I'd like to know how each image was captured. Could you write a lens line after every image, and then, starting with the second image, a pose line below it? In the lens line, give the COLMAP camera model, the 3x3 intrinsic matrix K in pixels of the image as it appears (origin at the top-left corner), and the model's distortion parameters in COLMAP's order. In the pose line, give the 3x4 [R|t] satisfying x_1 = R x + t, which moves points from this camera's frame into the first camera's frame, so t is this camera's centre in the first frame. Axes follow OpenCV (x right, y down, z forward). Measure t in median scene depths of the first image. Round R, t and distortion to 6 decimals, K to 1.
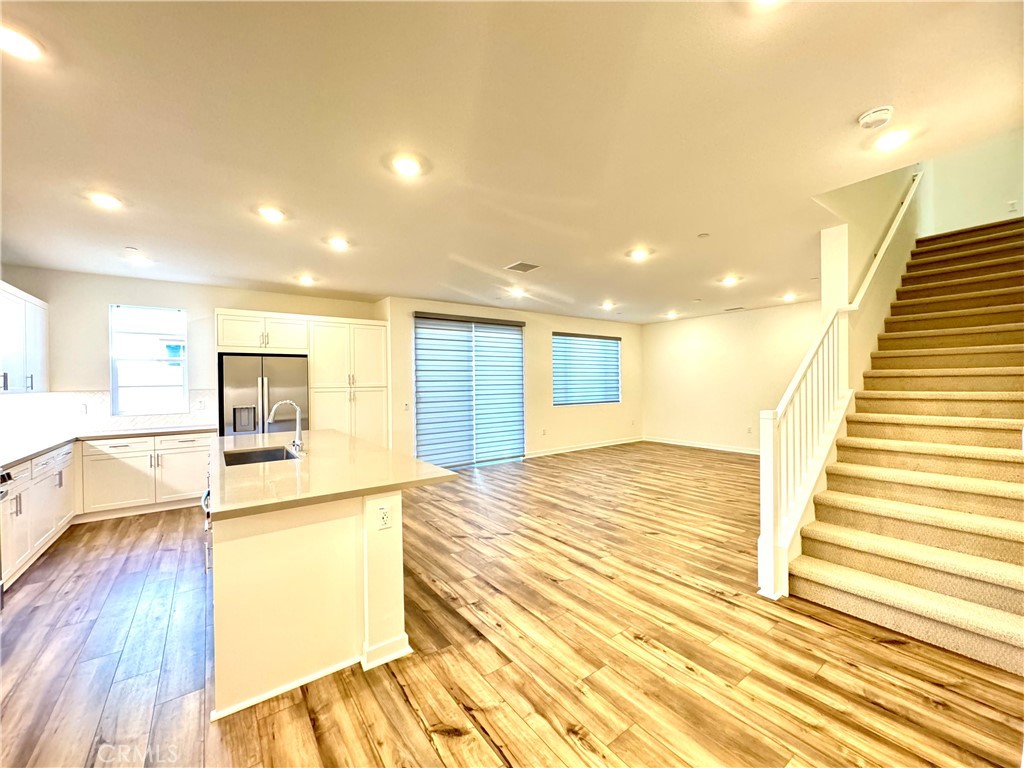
lens RADIAL K [[410.1, 0, 512.0], [0, 410.1, 384.0], [0, 0, 1]] dist [-0.002621, -0.000029]
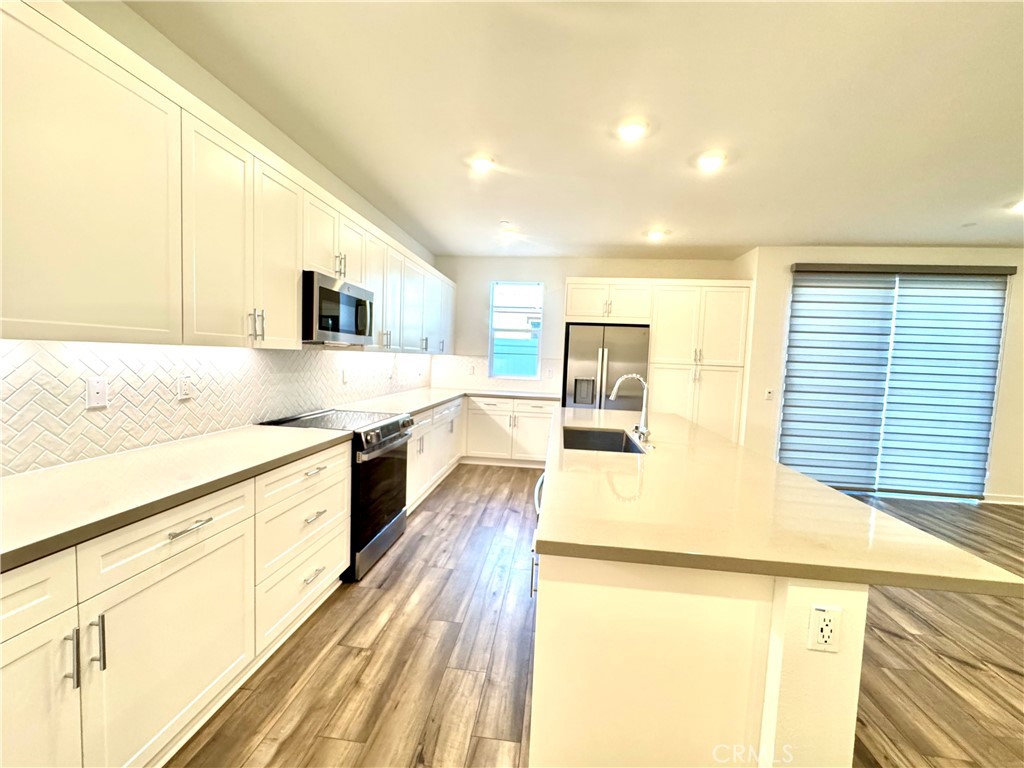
lens RADIAL K [[410.1, 0, 512.0], [0, 410.1, 384.0], [0, 0, 1]] dist [-0.002621, -0.000029]
pose [[0.729207, 0.085180, -0.678971, -0.140926], [-0.052224, 0.996256, 0.068898, 0.012611], [0.682298, -0.014782, 0.730925, 0.205261]]
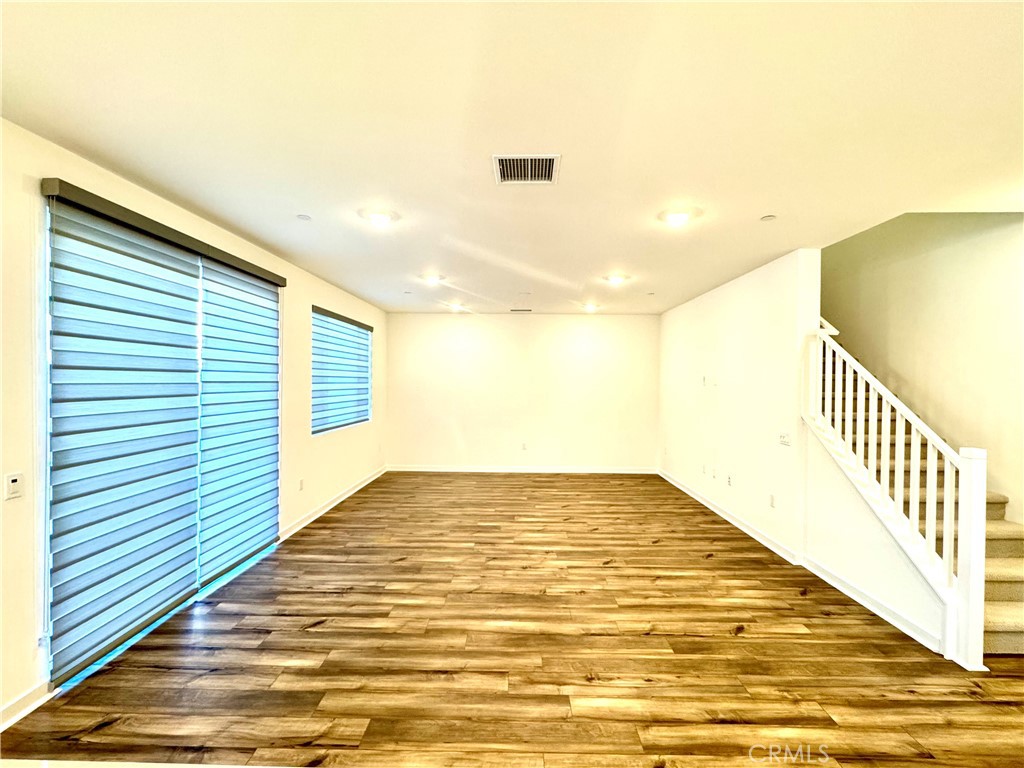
lens RADIAL K [[461.6, 0, 512.0], [0, 461.6, 384.0], [0, 0, 1]] dist [-0.001277, -0.000280]
pose [[0.608729, 0.011365, 0.793297, -0.451311], [-0.010614, 0.999925, -0.006181, -0.032140], [-0.793307, -0.004657, 0.608804, 0.752048]]
